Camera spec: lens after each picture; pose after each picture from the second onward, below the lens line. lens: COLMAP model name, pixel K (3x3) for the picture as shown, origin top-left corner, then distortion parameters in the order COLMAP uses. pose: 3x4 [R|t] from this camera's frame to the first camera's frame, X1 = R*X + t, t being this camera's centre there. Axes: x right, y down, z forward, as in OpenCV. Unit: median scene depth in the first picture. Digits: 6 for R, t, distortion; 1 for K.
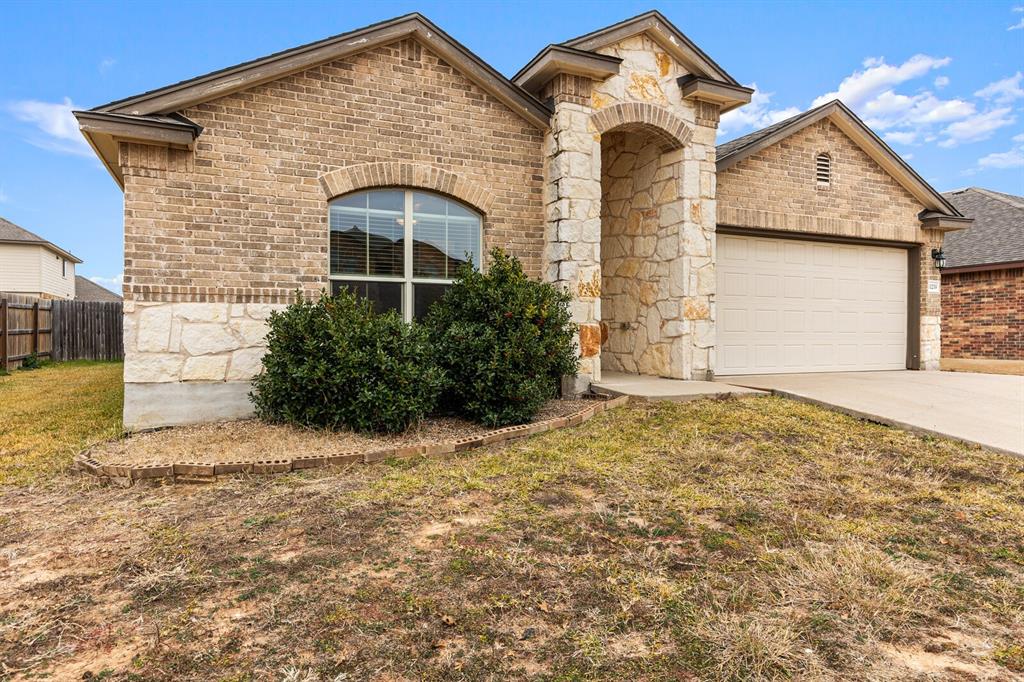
lens RADIAL K [[634.3, 0, 513.3], [0, 634.3, 337.3], [0, 0, 1]] dist [0.002523, 0.000671]
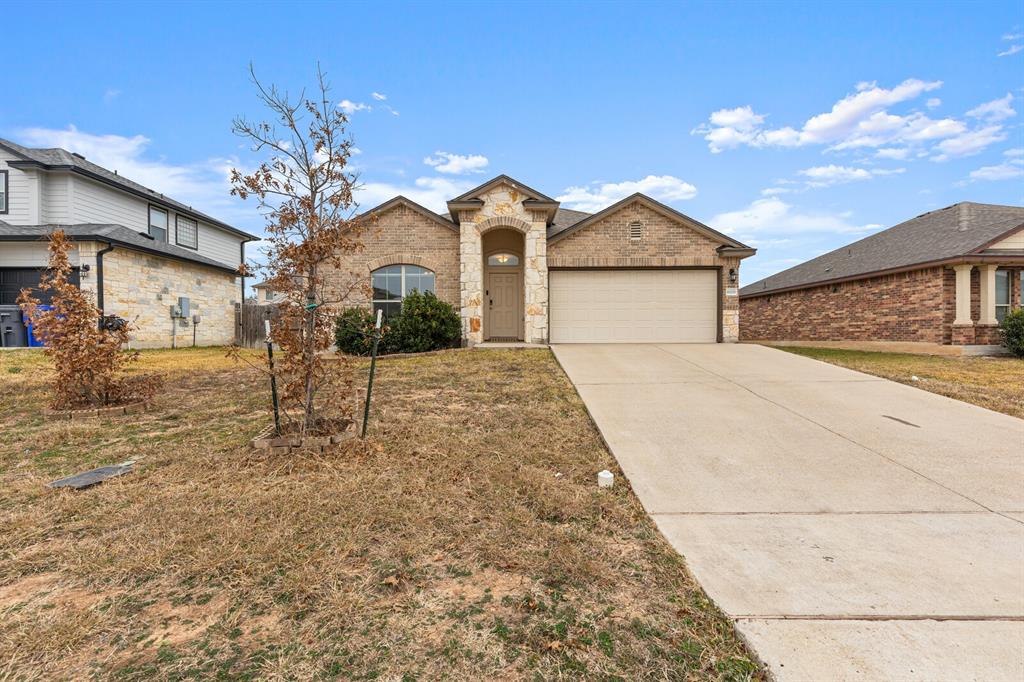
lens RADIAL K [[463.4, 0, 505.8], [0, 463.4, 336.8], [0, 0, 1]] dist [0.002132, -0.000195]
pose [[0.914887, -0.005042, -0.403679, 0.890391], [0.004542, 0.999987, -0.002195, 0.052042], [0.403685, 0.000175, 0.914898, -0.473922]]
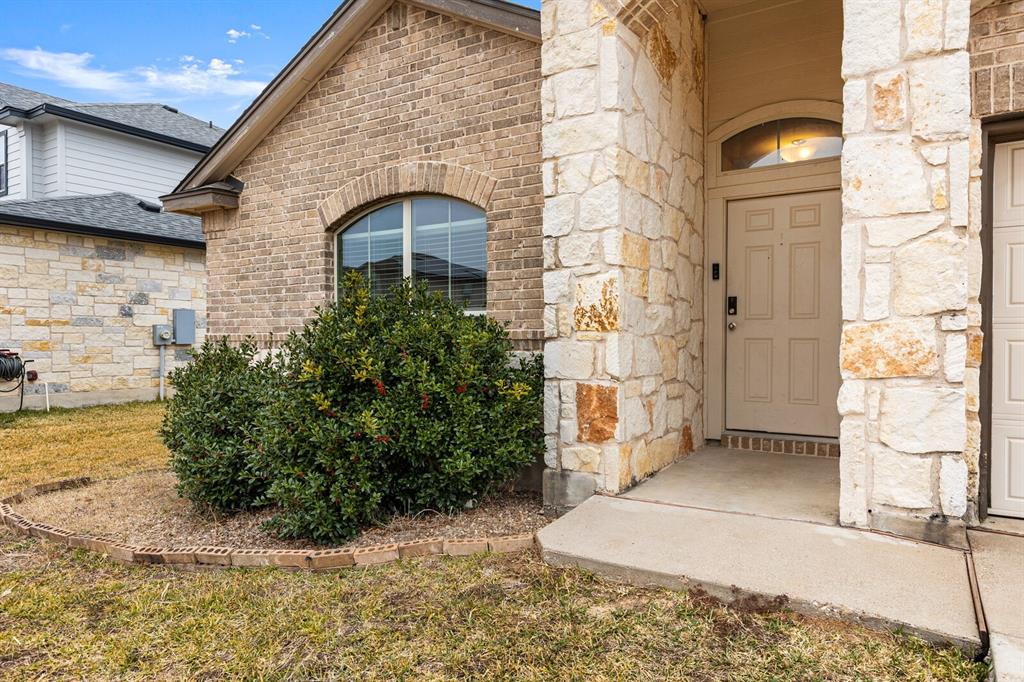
lens RADIAL K [[634.3, 0, 511.6], [0, 634.3, 347.7], [0, 0, 1]] dist [0.002523, 0.000671]
pose [[0.560586, 0.009436, -0.828043, 0.525021], [0.002793, 0.999908, 0.013285, -0.057372], [0.828092, -0.009760, 0.560508, 0.639138]]
